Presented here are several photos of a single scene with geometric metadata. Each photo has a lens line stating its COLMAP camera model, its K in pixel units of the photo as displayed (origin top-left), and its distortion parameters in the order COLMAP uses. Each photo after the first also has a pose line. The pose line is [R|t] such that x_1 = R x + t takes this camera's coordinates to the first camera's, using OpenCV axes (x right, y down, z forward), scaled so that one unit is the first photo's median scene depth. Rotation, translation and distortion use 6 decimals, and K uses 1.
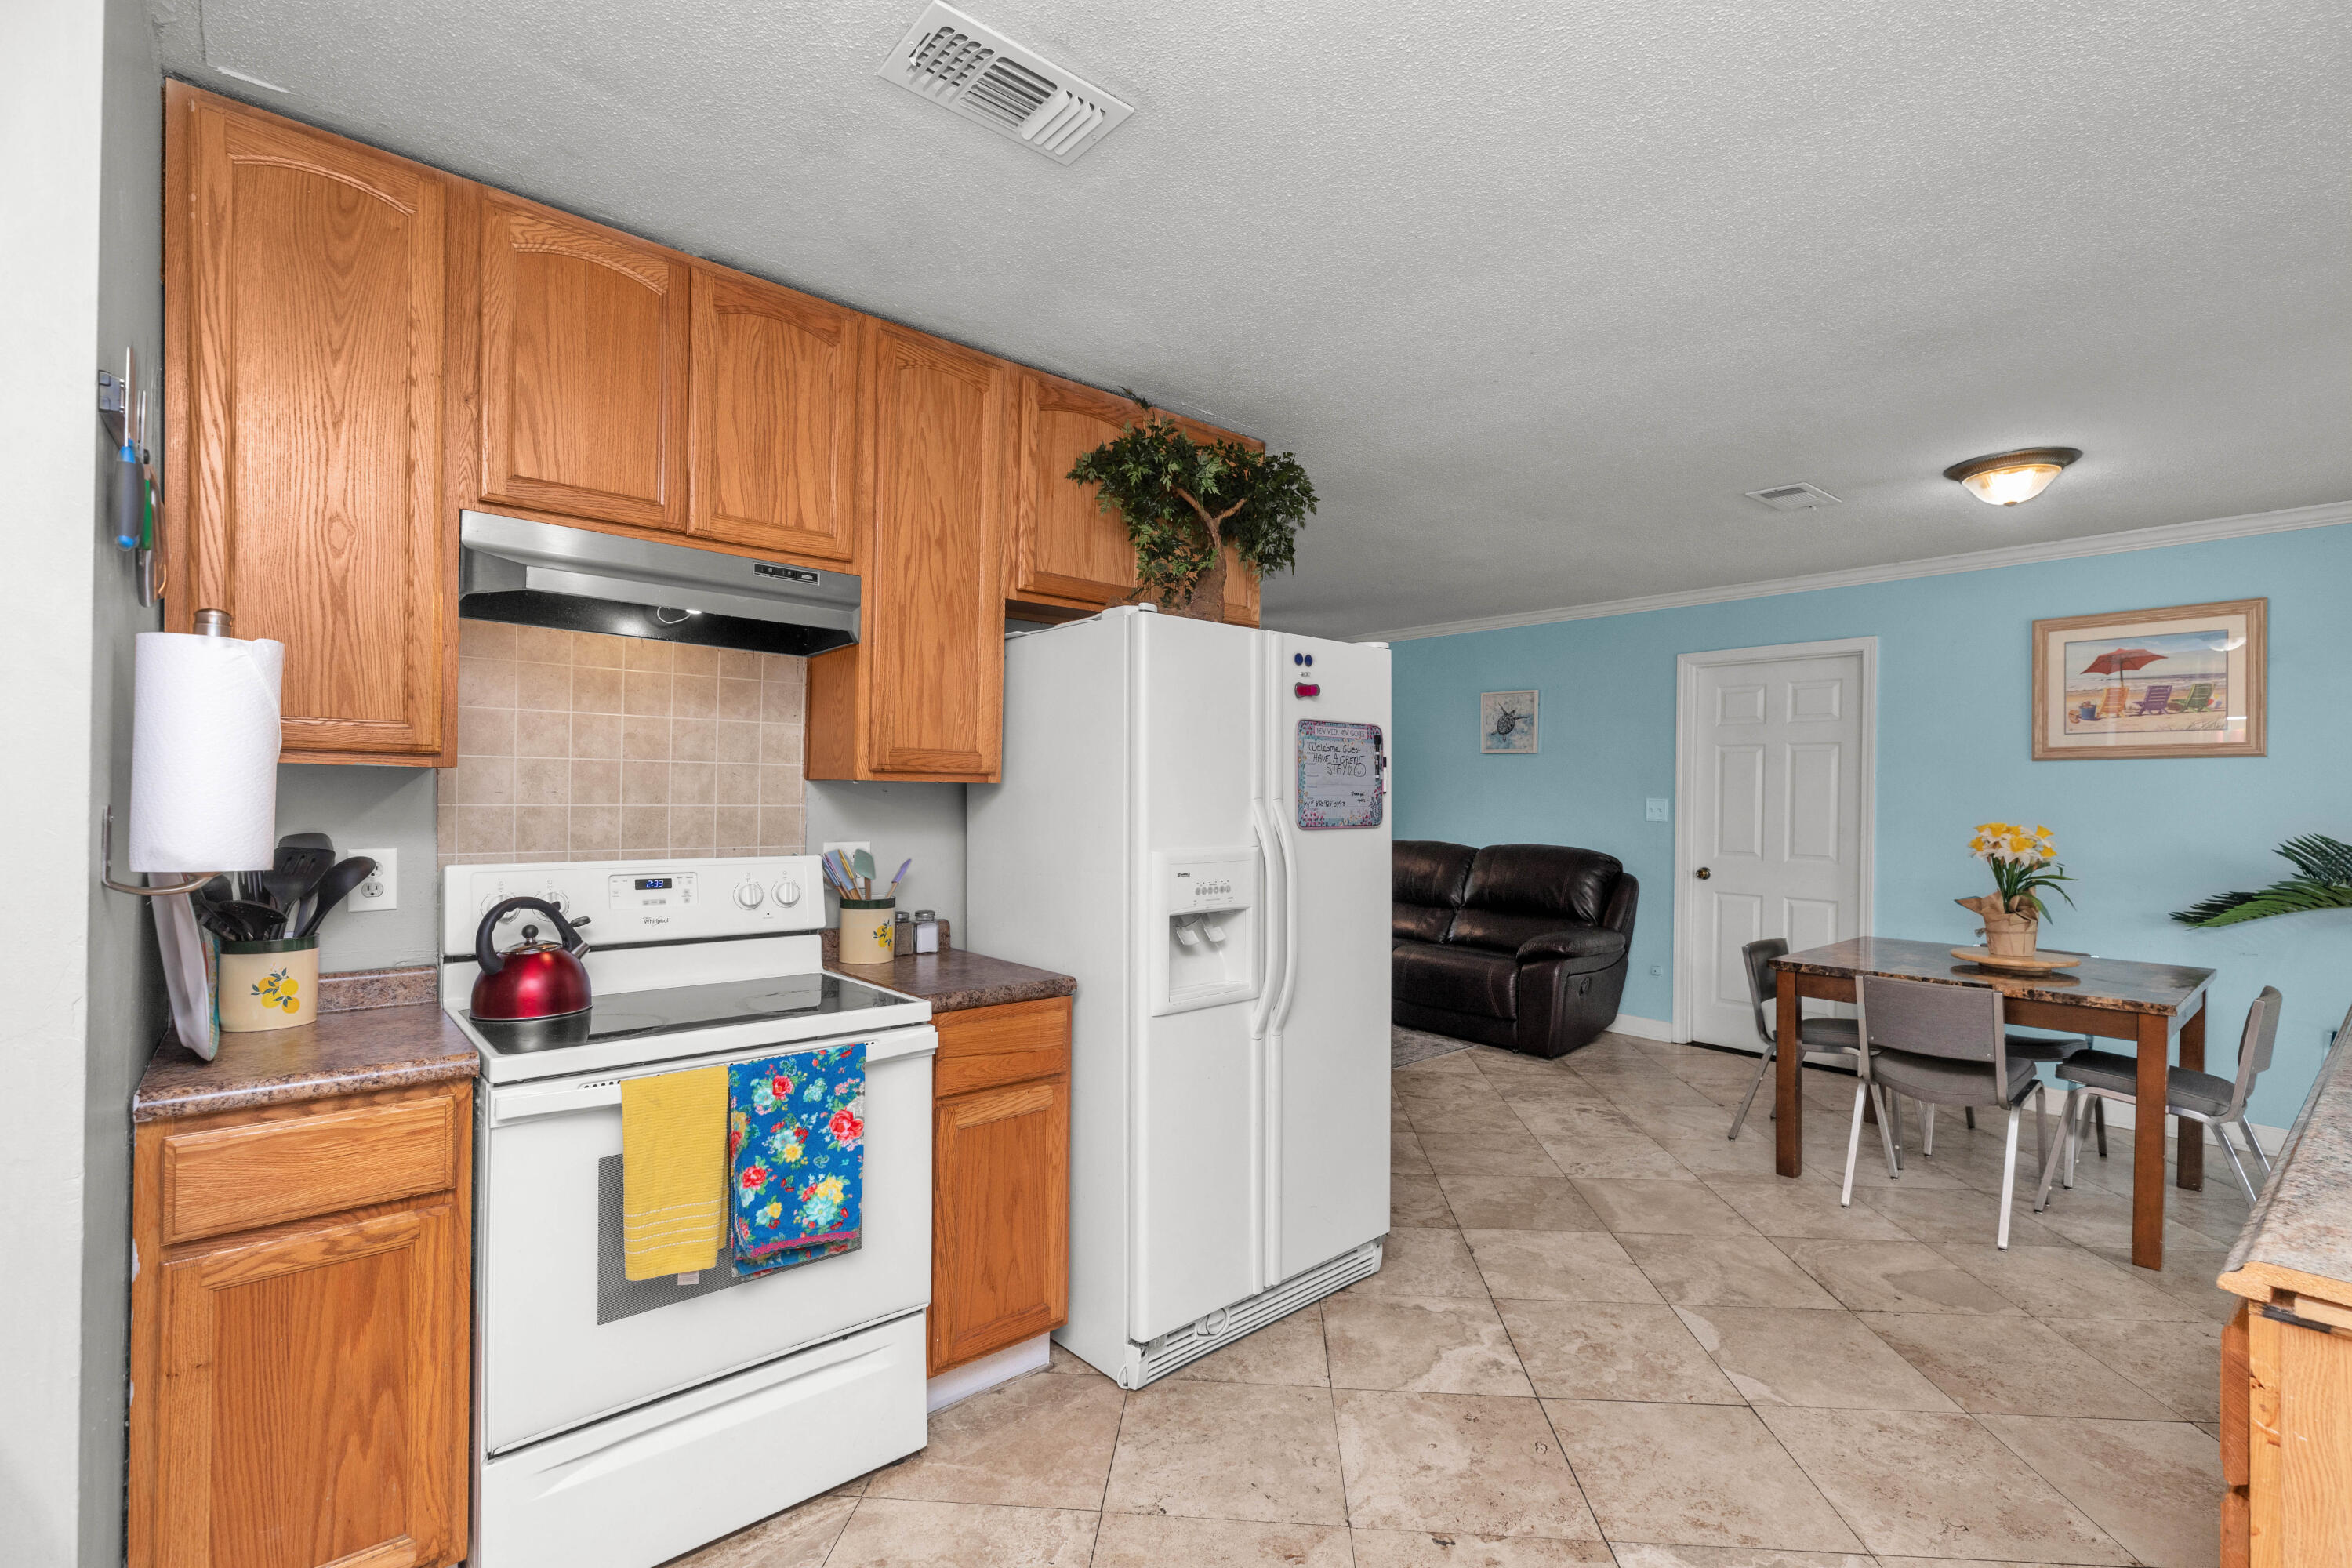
lens RADIAL K [[1056.5, 0, 1184.6], [0, 1056.5, 797.5], [0, 0, 1]] dist [0.003103, 0.001253]
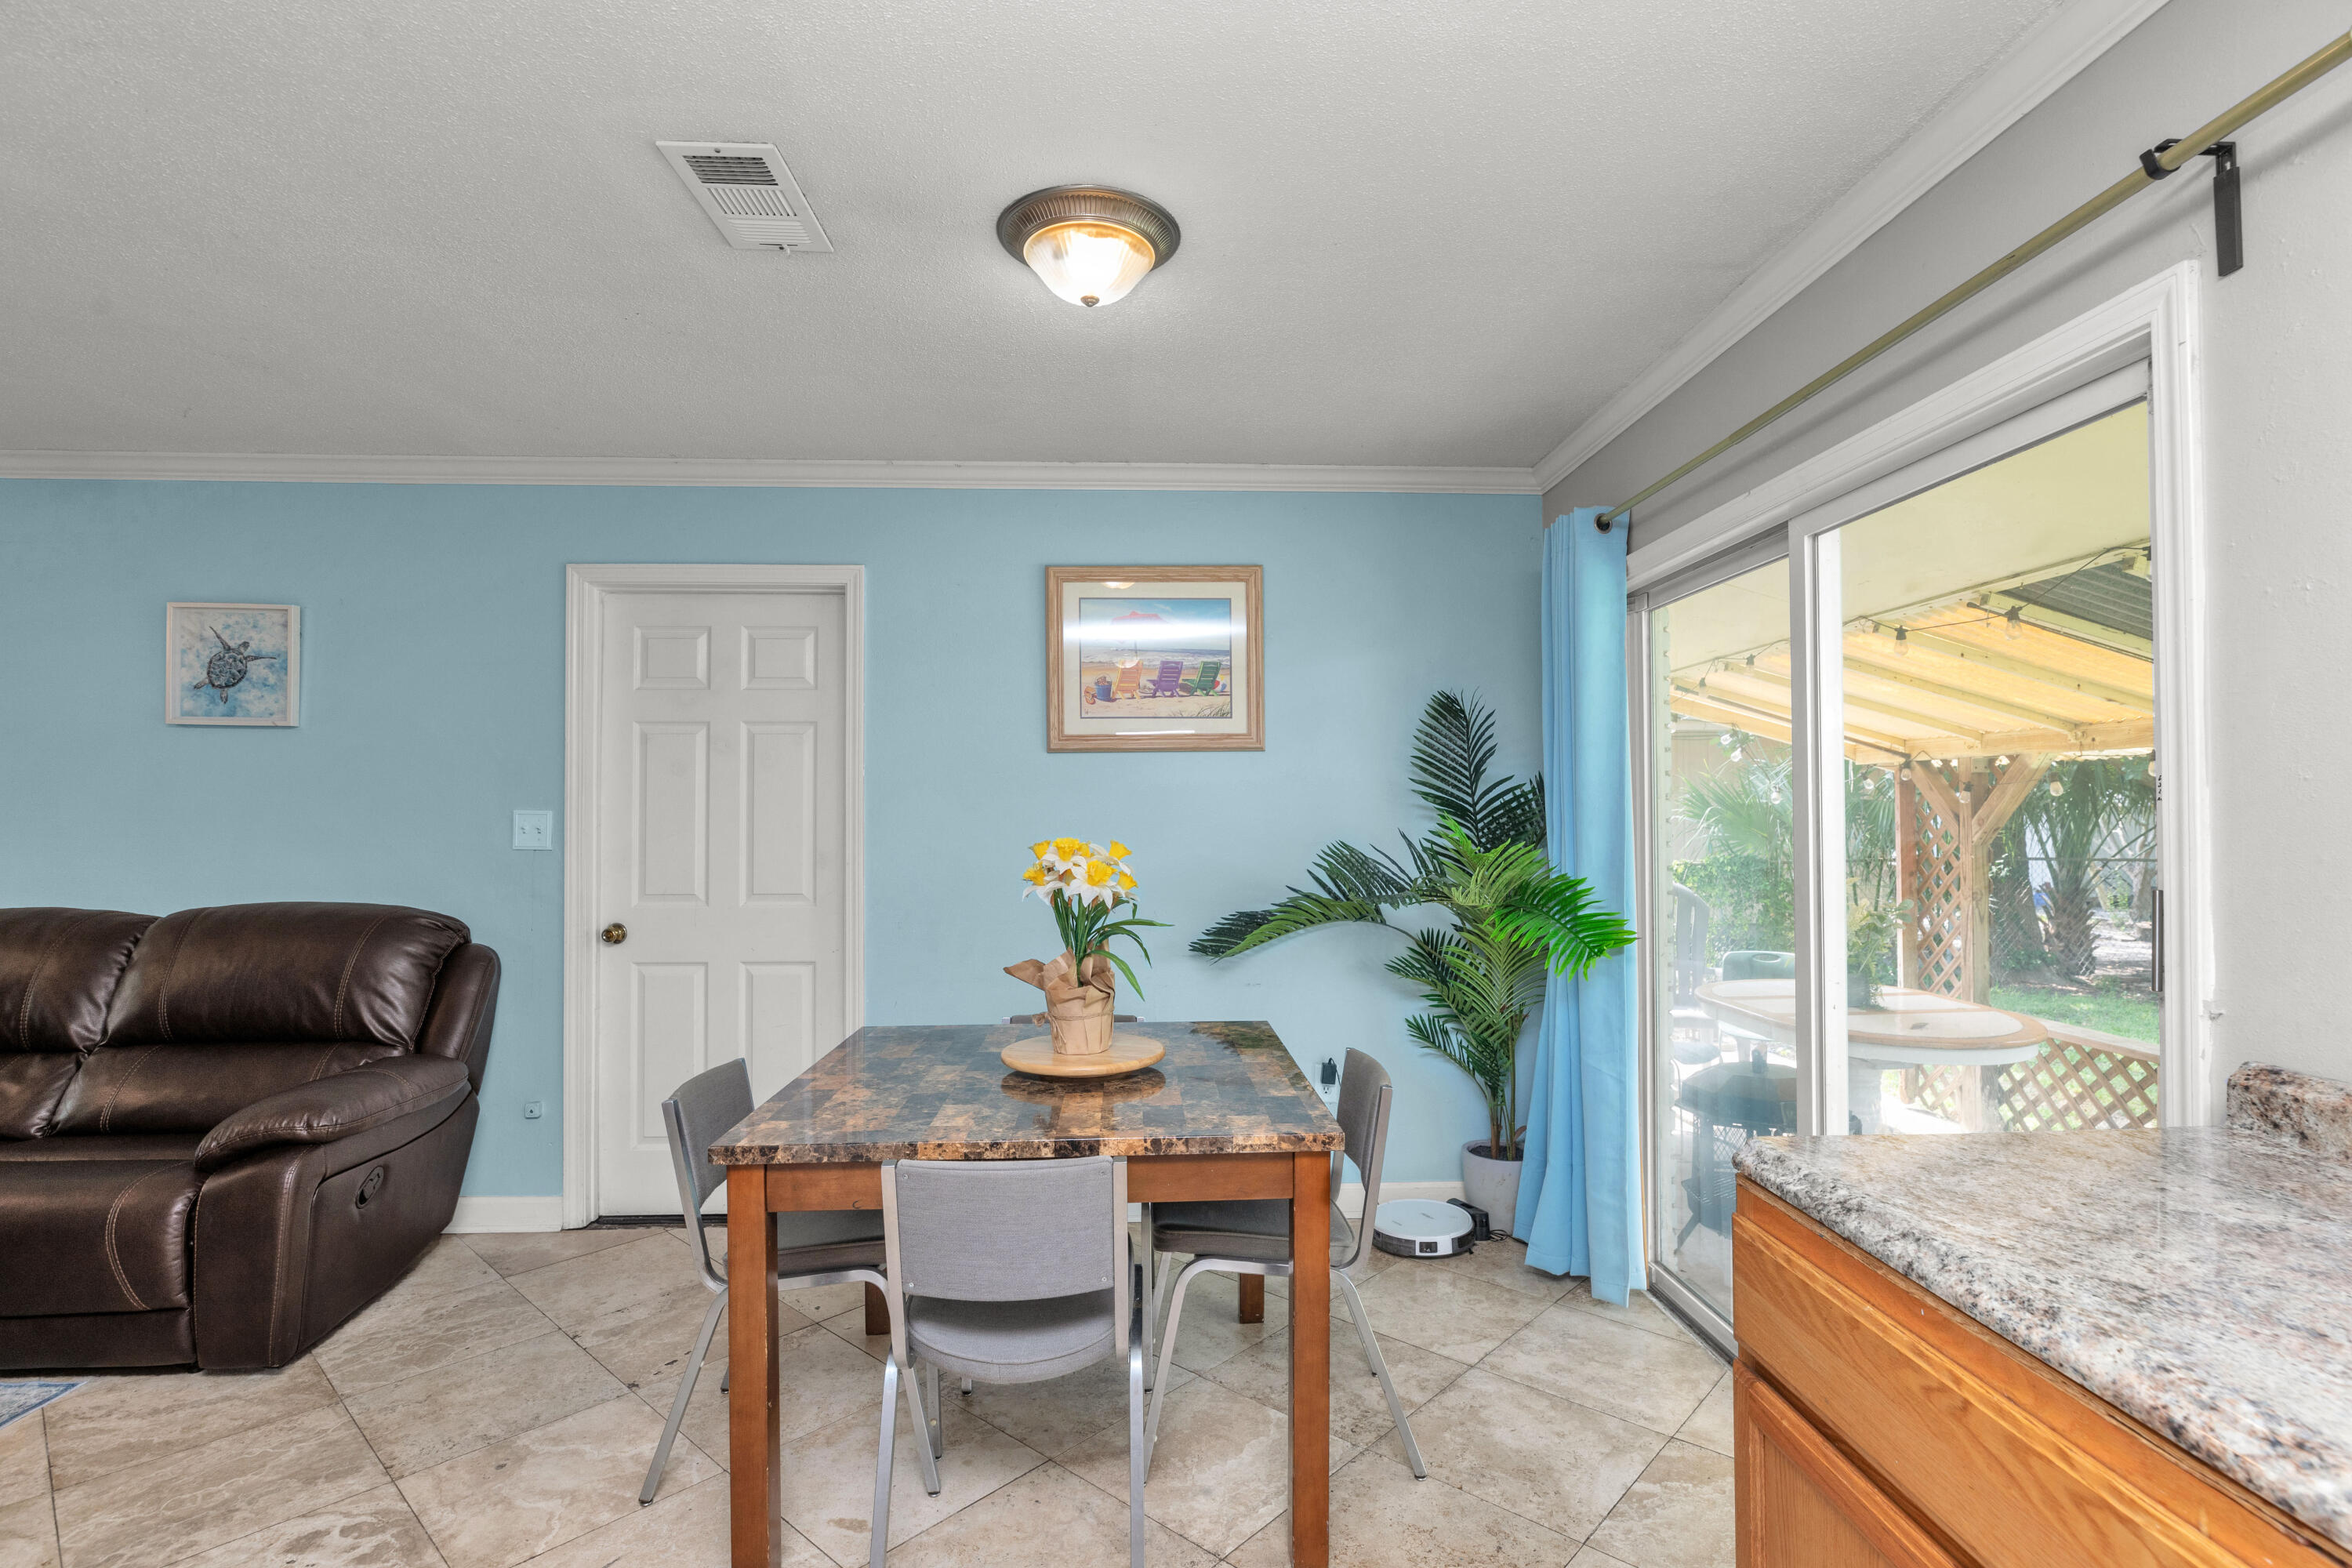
lens RADIAL K [[1125.8, 0, 1181.1], [0, 1125.8, 798.8], [0, 0, 1]] dist [-0.001448, 0.000719]
pose [[0.626460, -0.001995, 0.779451, 0.271603], [0.013298, 0.999879, -0.008128, 0.006196], [-0.779340, 0.015457, 0.626410, 0.484980]]
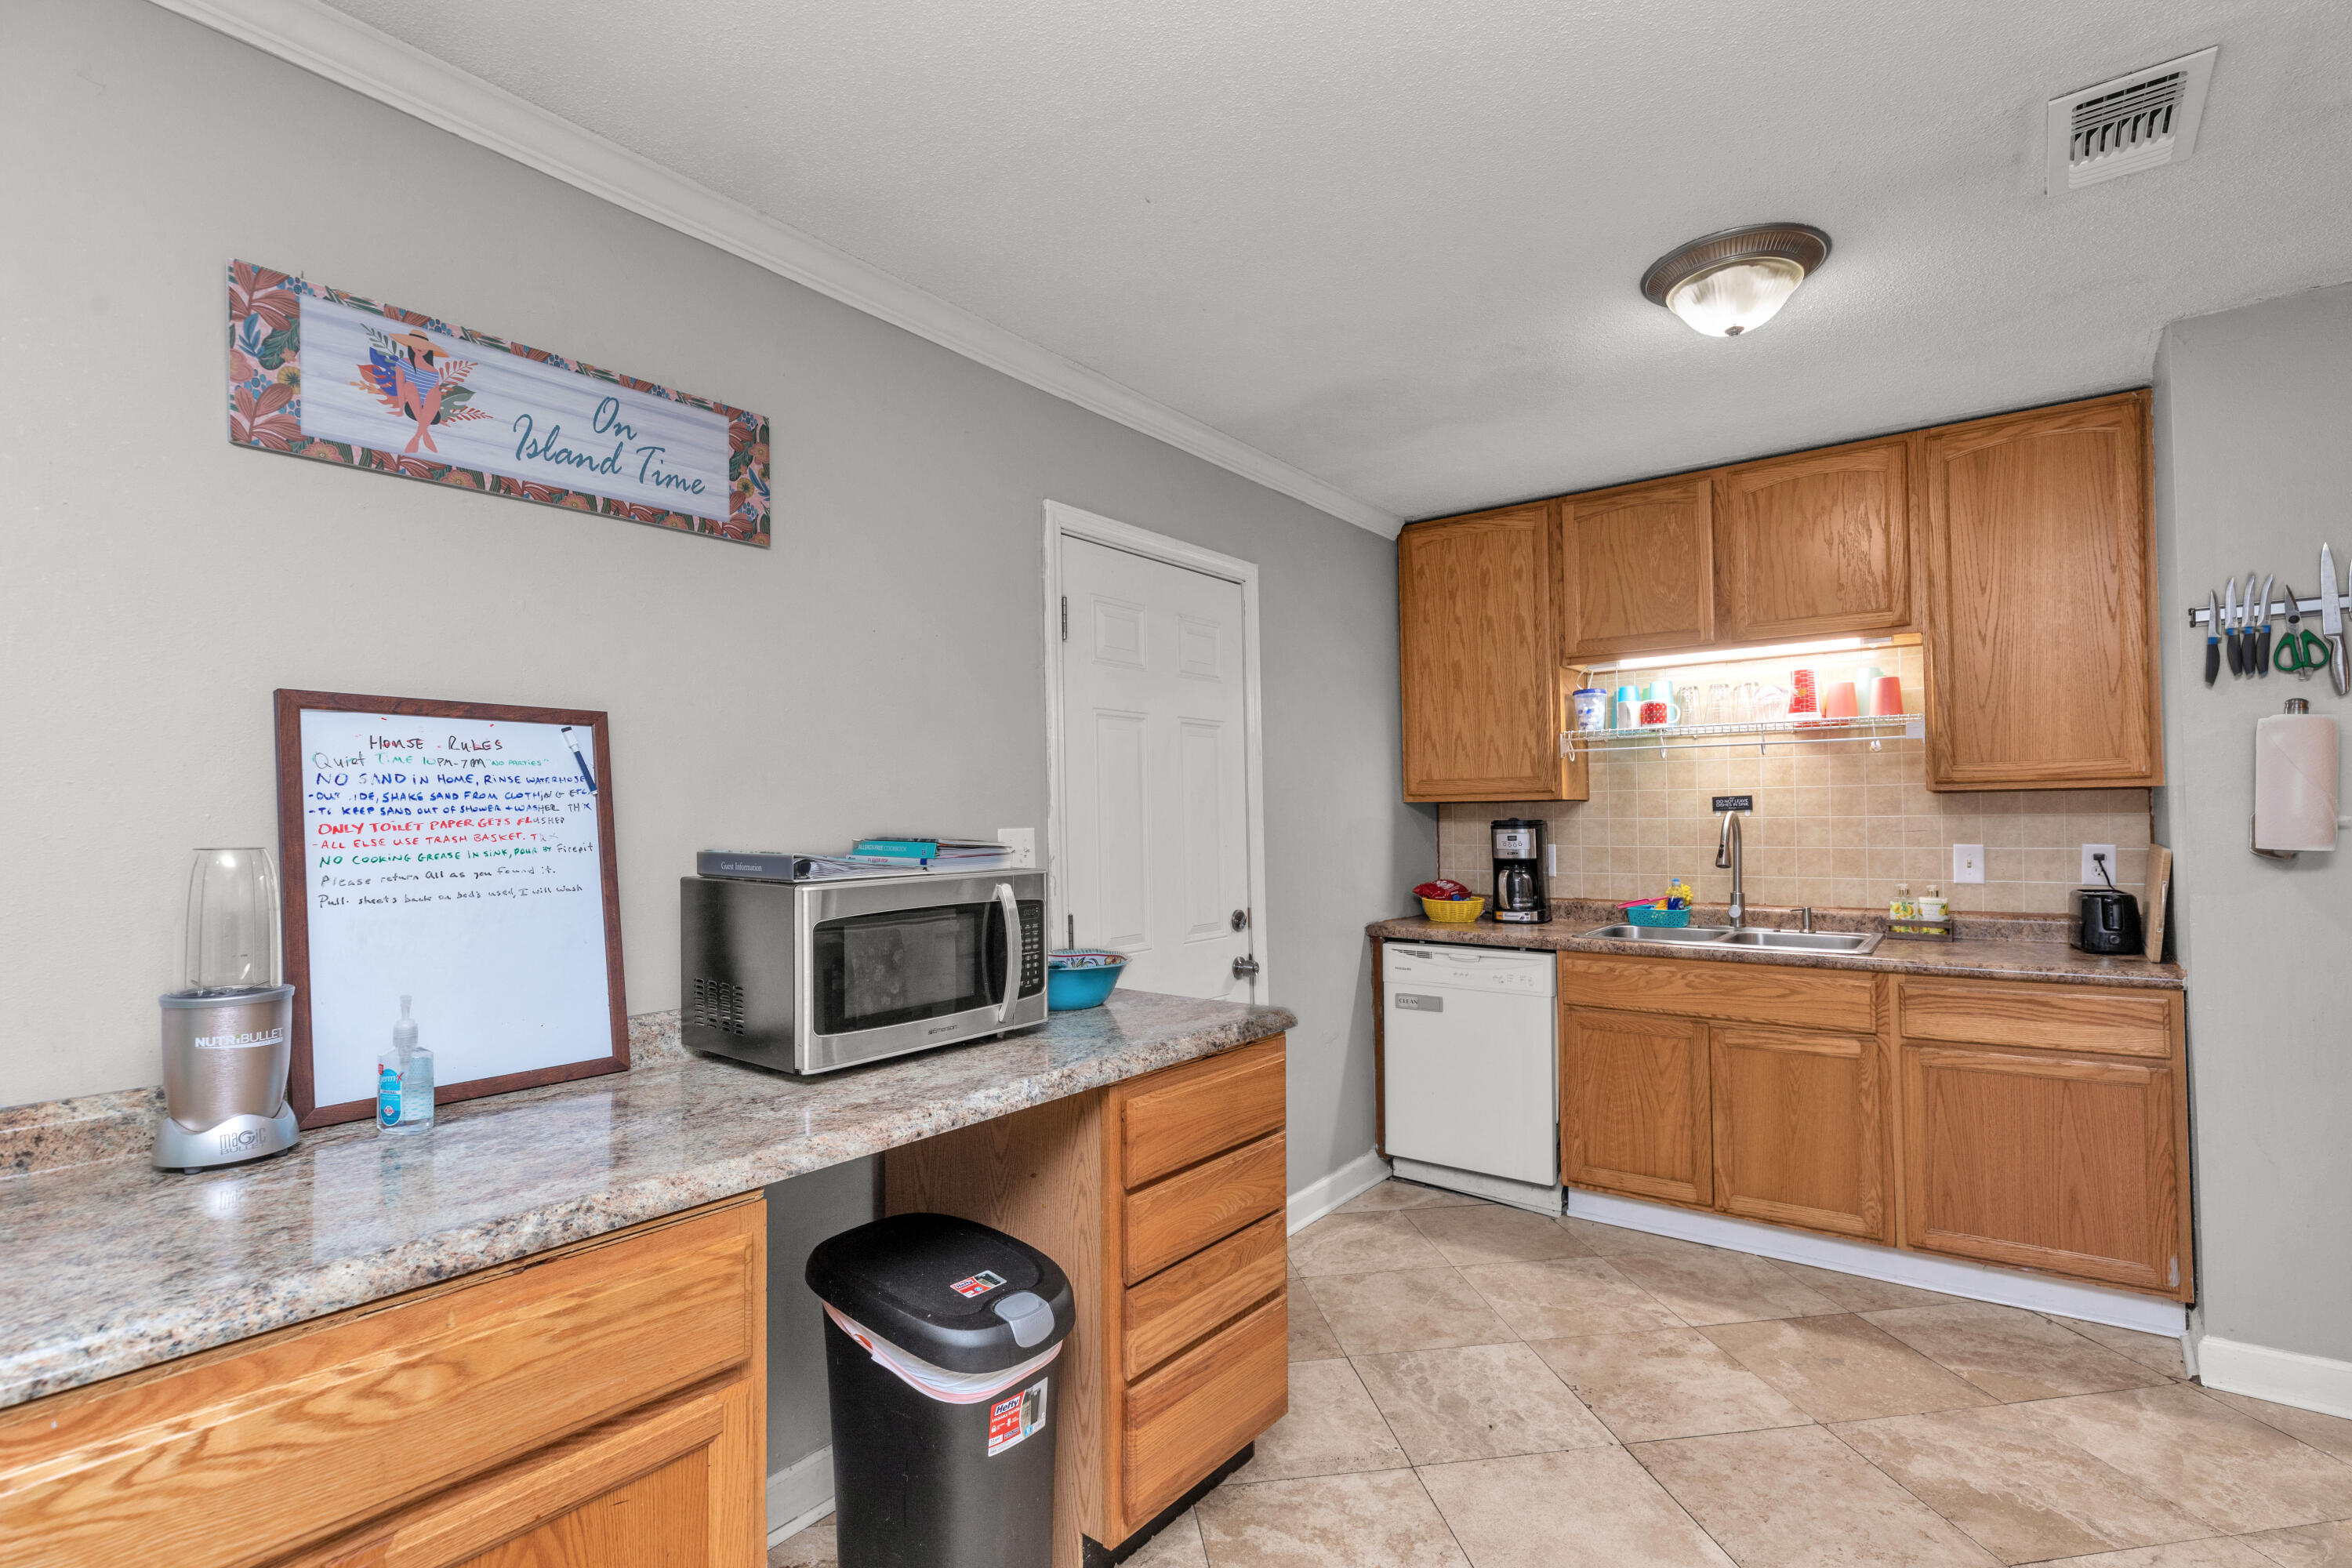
lens RADIAL K [[1092.4, 0, 1184.2], [0, 1092.4, 801.1], [0, 0, 1]] dist [-0.006151, -0.000075]
pose [[-0.977750, -0.001045, -0.209773, 0.399725], [0.002351, 0.999870, -0.015942, 0.005175], [0.209762, -0.016081, -0.977620, 0.759070]]
